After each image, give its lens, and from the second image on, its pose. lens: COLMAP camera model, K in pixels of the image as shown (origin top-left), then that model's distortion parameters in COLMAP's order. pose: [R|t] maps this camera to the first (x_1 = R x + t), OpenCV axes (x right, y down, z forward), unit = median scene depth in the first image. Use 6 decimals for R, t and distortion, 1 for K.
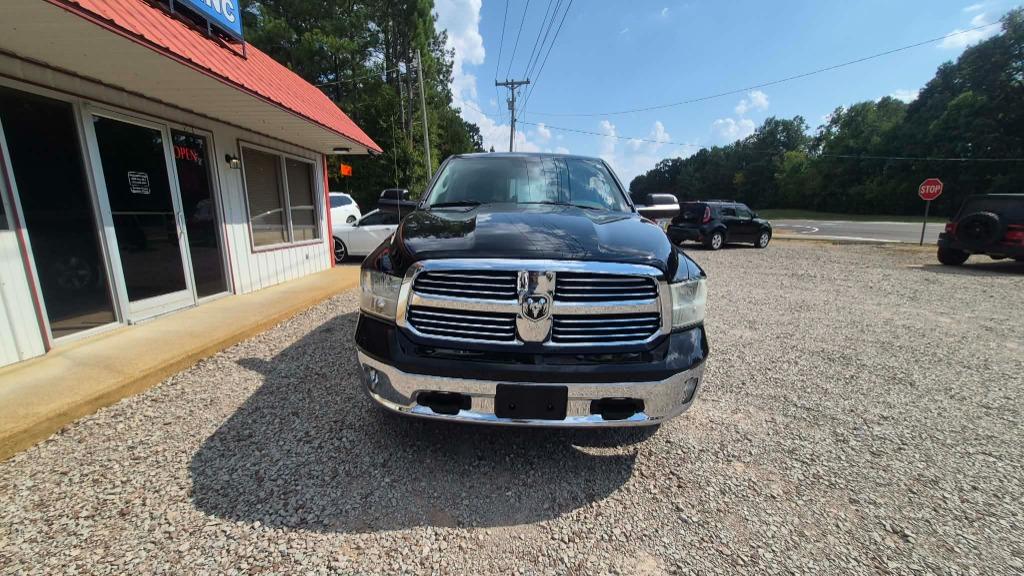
lens RADIAL K [[411.3, 0, 504.4], [0, 411.3, 289.5], [0, 0, 1]] dist [-0.001177, -0.000344]
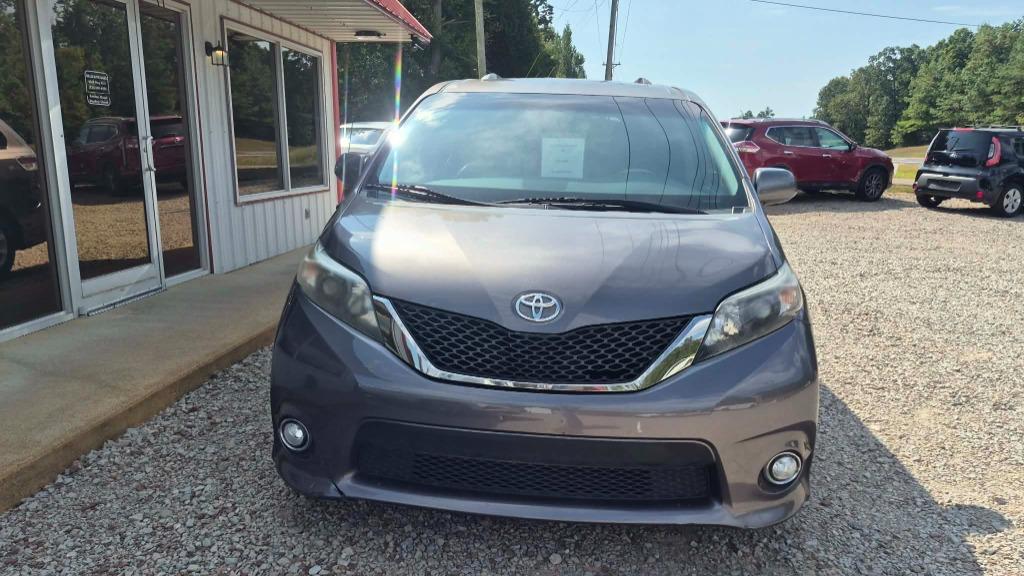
lens RADIAL K [[735.3, 0, 527.7], [0, 735.3, 287.1], [0, 0, 1]] dist [-0.000188, -0.003719]
pose [[0.996954, 0.025542, -0.073697, -0.123400], [-0.024962, 0.999650, 0.008789, 0.010996], [0.073896, -0.006923, 0.997242, -0.048653]]
